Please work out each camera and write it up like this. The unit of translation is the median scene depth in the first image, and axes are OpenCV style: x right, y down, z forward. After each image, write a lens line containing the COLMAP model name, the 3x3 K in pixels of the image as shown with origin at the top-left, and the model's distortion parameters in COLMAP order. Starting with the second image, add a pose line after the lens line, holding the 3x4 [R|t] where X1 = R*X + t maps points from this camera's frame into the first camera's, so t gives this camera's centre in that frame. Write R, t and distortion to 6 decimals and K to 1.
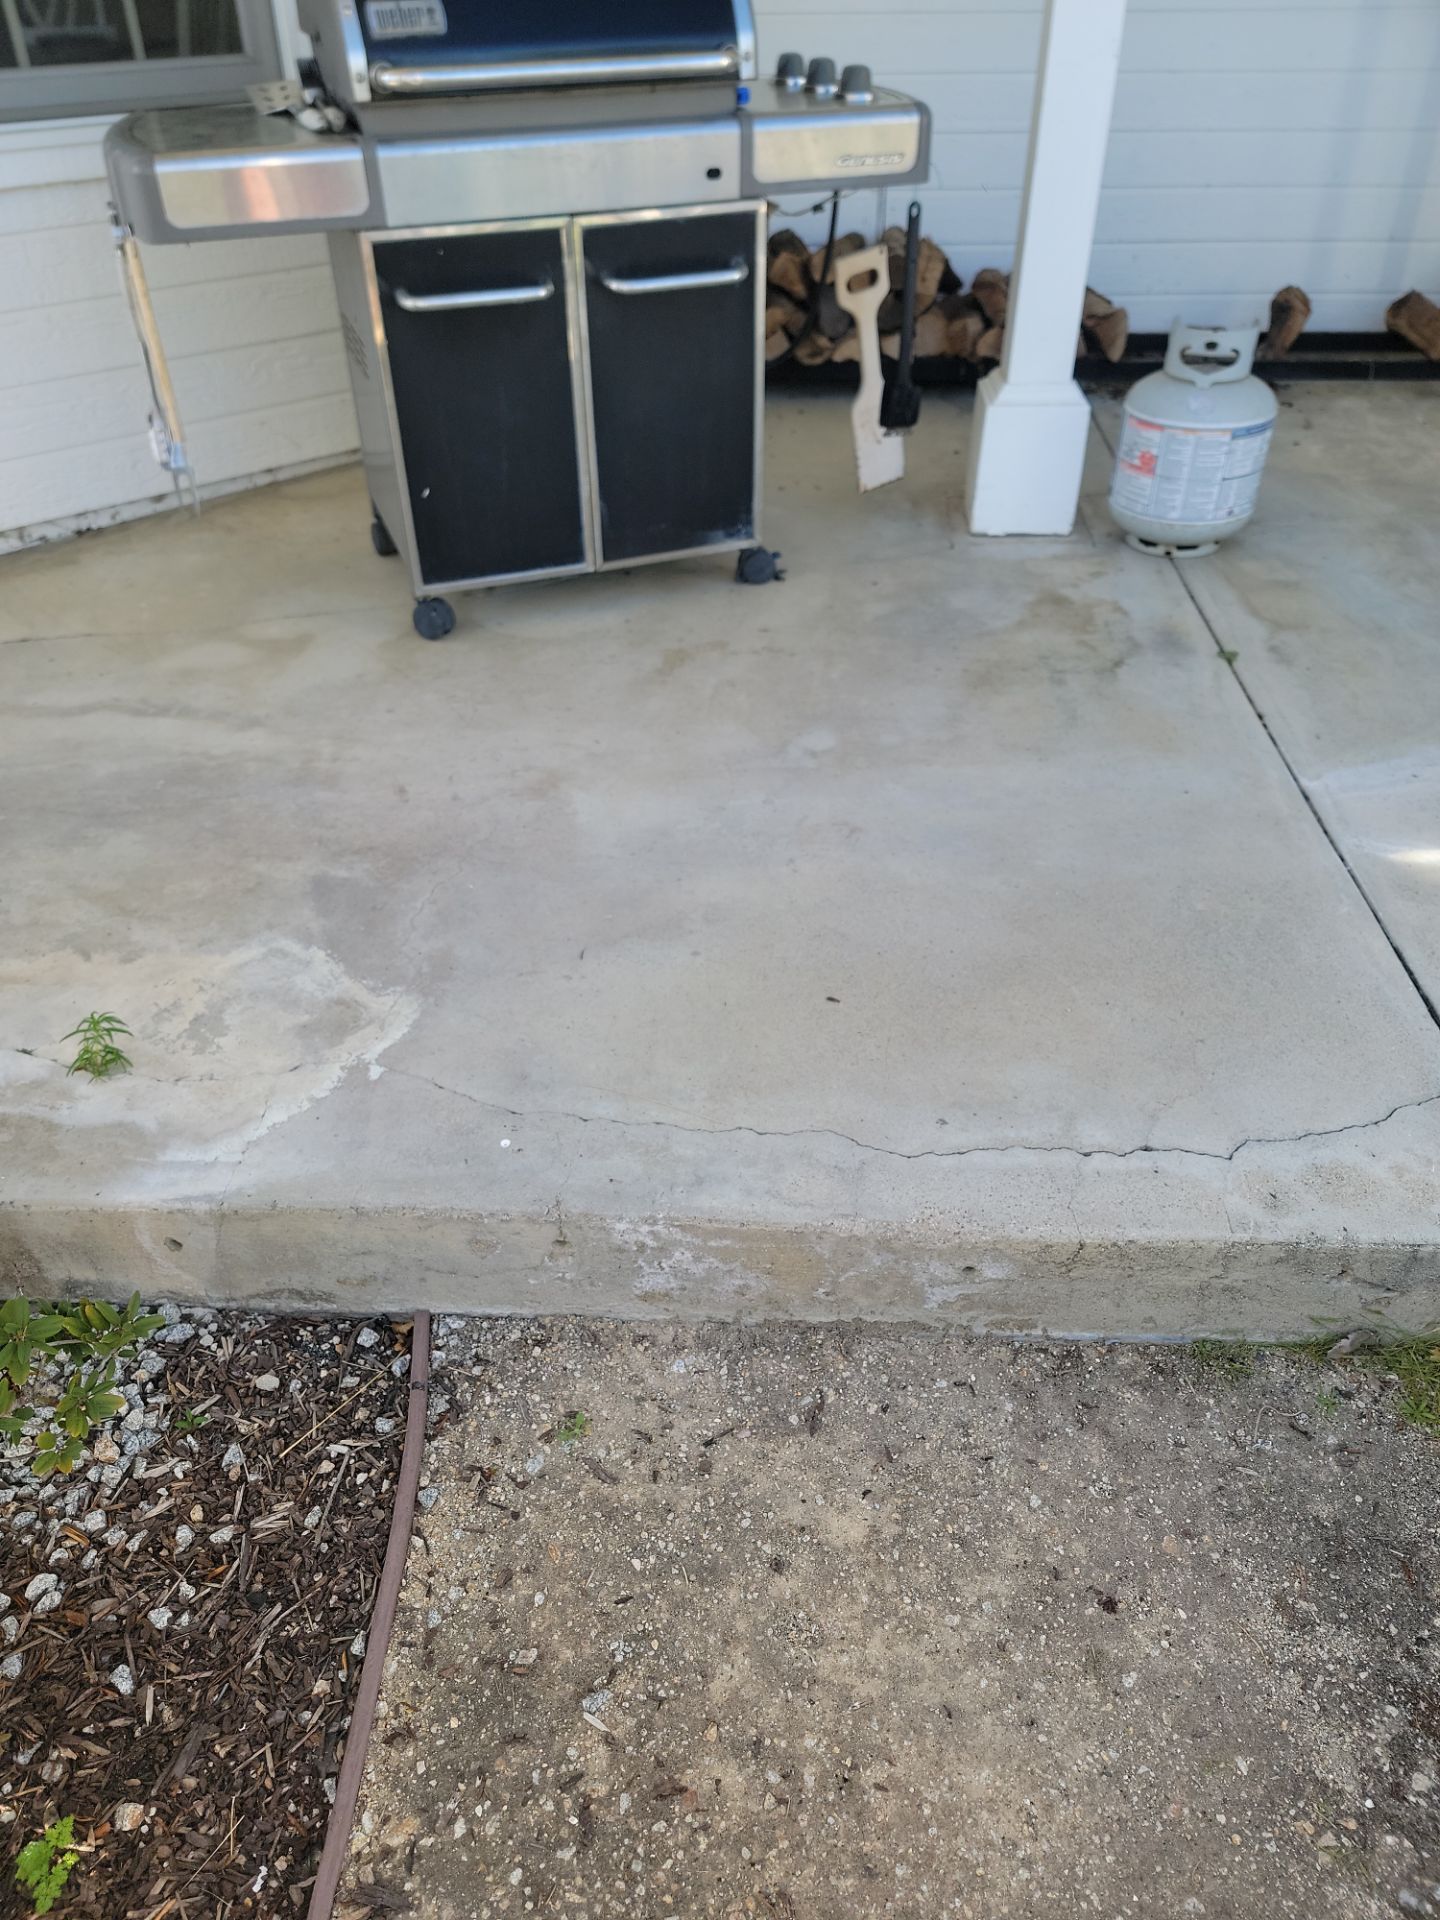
lens RADIAL K [[1357.3, 0, 689.9], [0, 1357.3, 968.4], [0, 0, 1]] dist [0.070541, -0.057701]
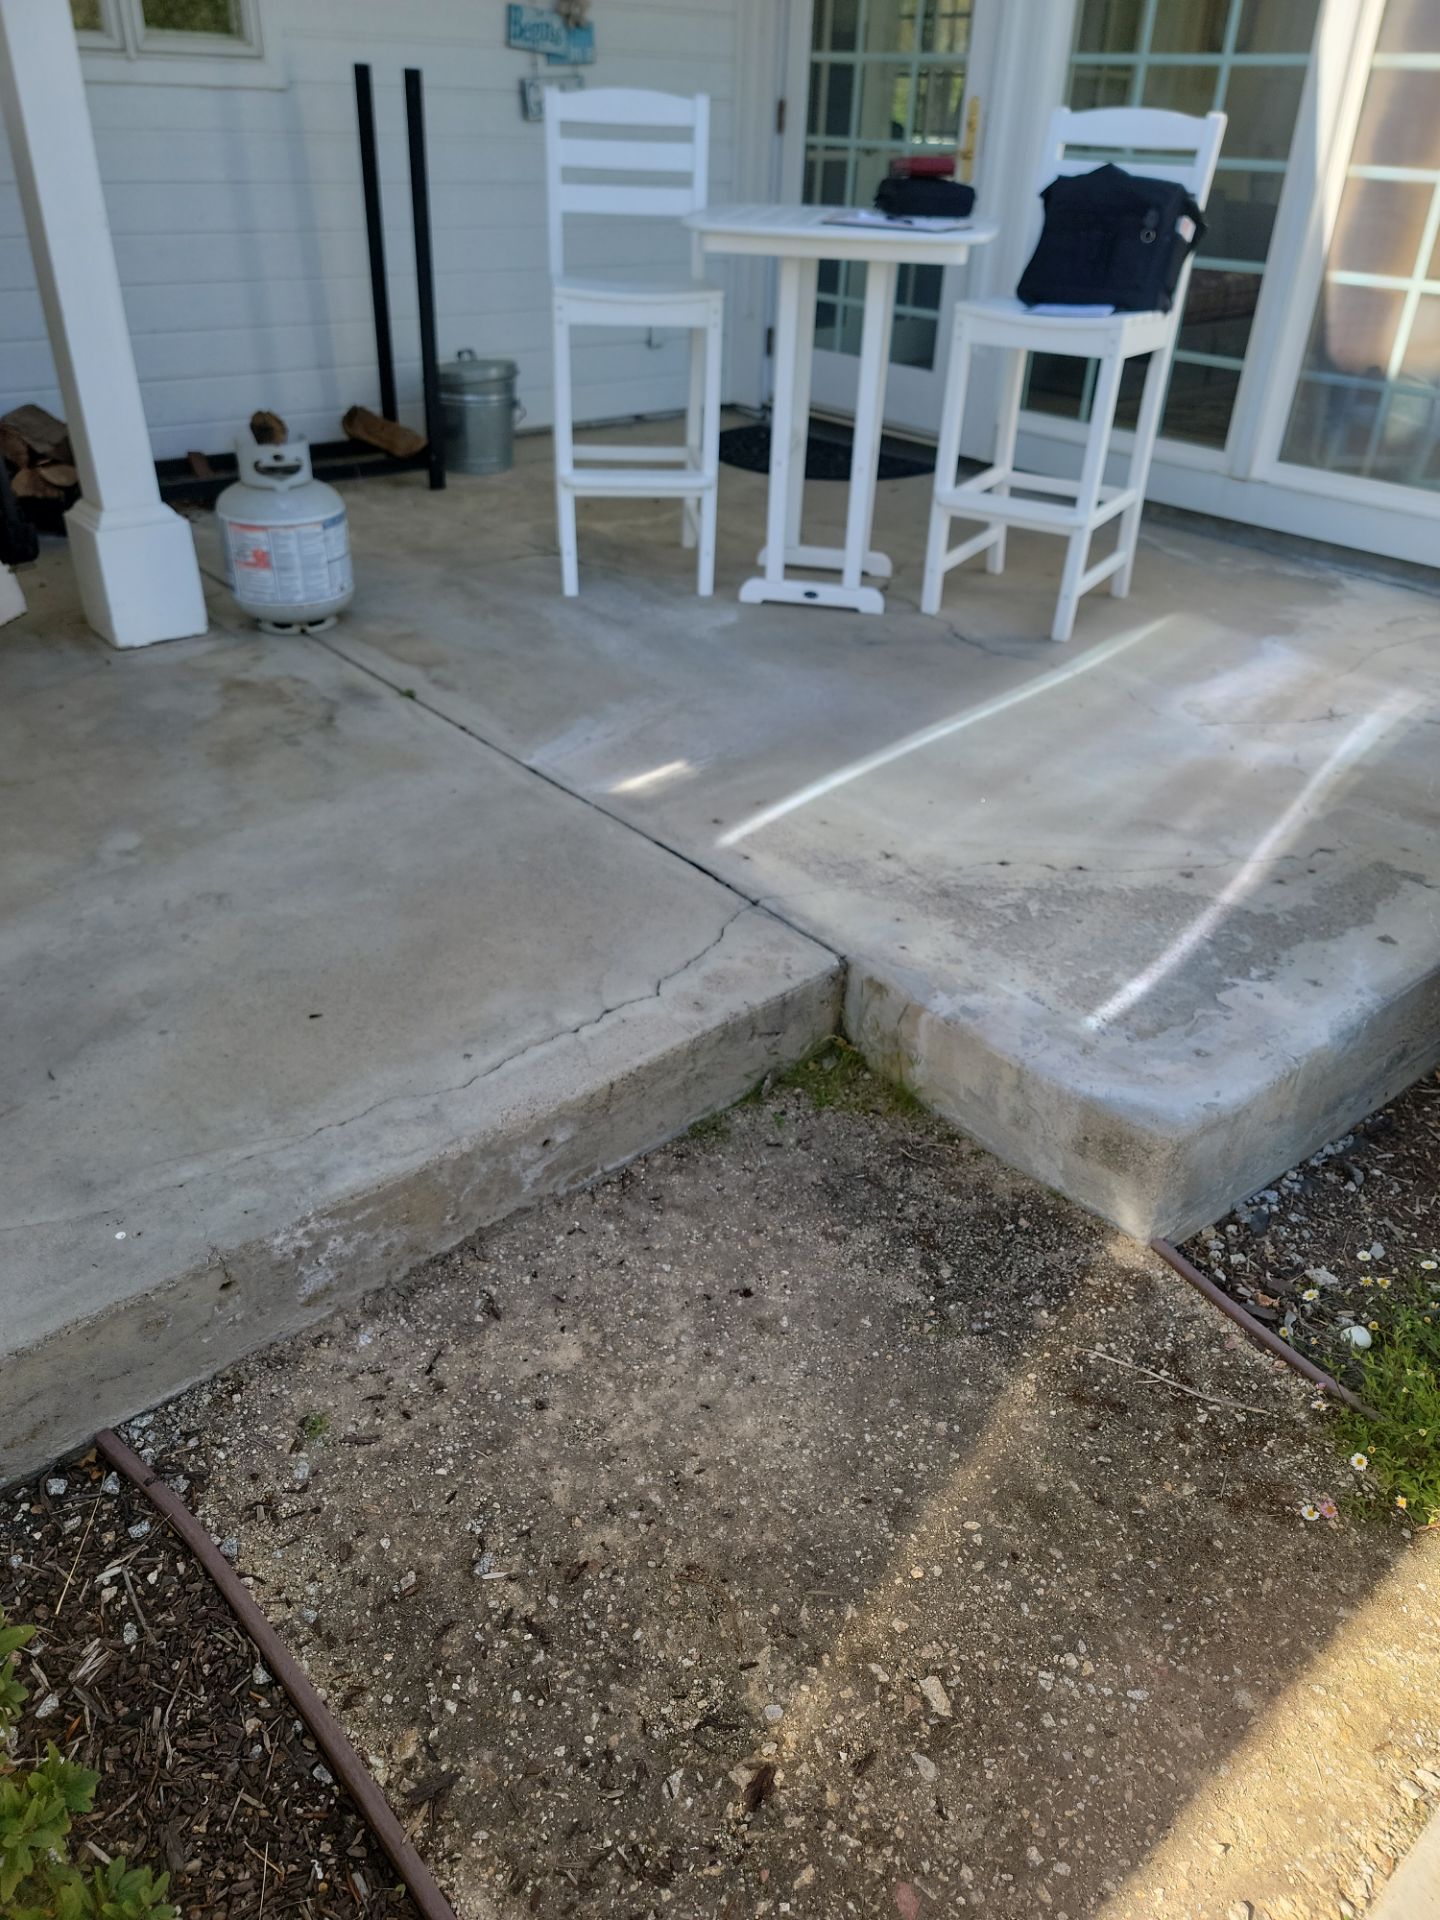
lens RADIAL K [[1364.8, 0, 725.0], [0, 1364.8, 954.3], [0, 0, 1]] dist [0.065730, -0.038476]
pose [[0.715806, -0.333859, 0.613319, -0.377067], [0.388921, 0.920075, 0.046930, 0.061752], [-0.579967, 0.204940, 0.788440, -0.125291]]
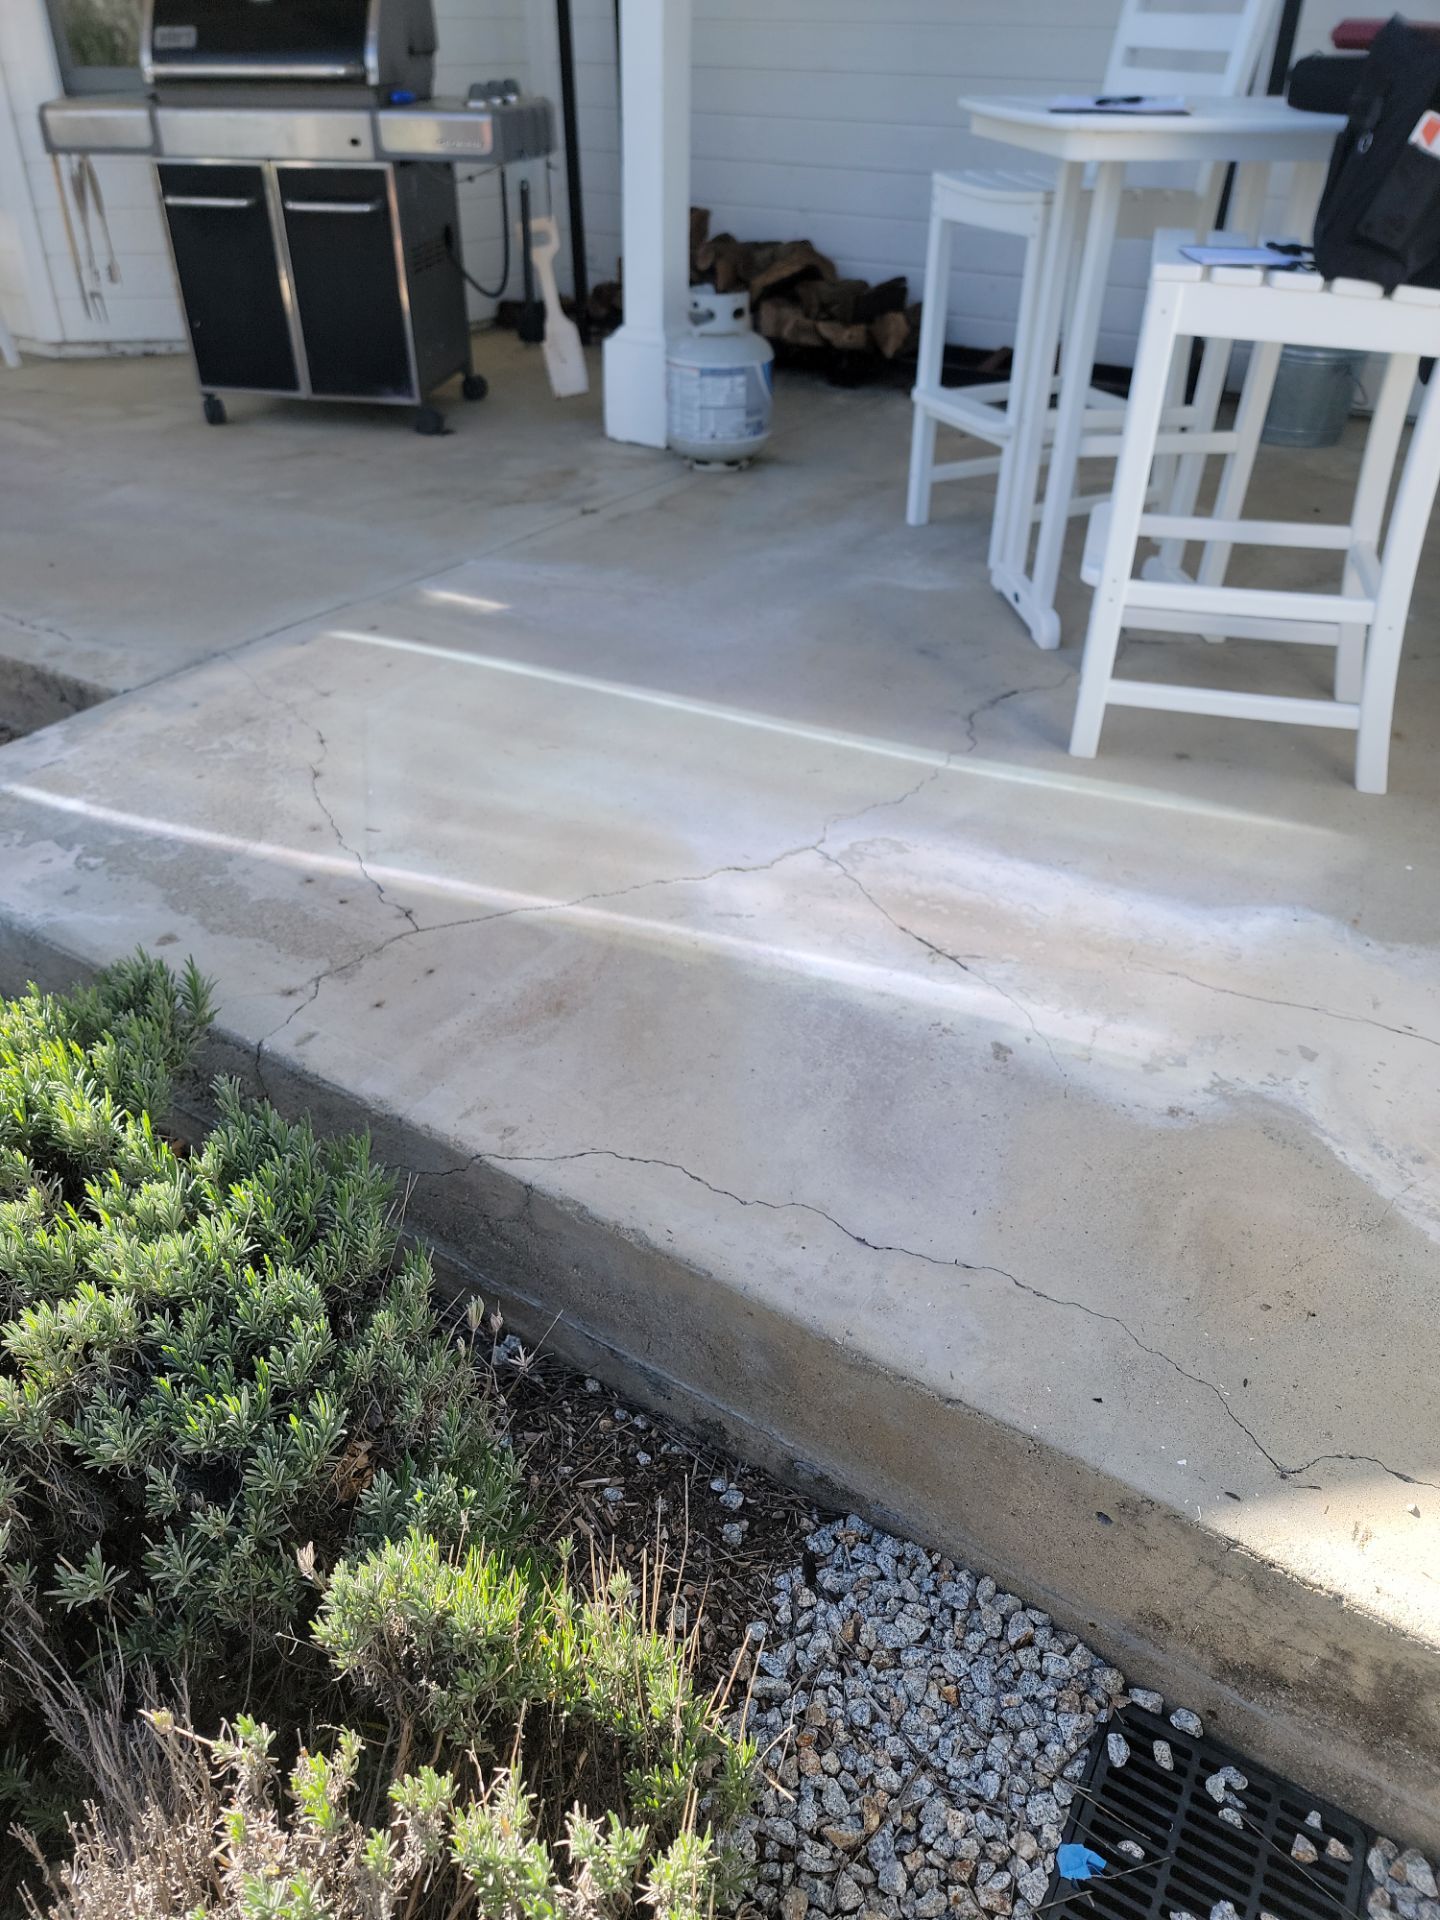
lens RADIAL K [[1357.3, 0, 697.1], [0, 1357.3, 980.6], [0, 0, 1]] dist [0.070541, -0.057701]
pose [[0.864816, 0.305682, -0.398312, 1.938182], [-0.320433, 0.946768, 0.030867, 0.238330], [0.386544, 0.100938, 0.916731, -0.303483]]
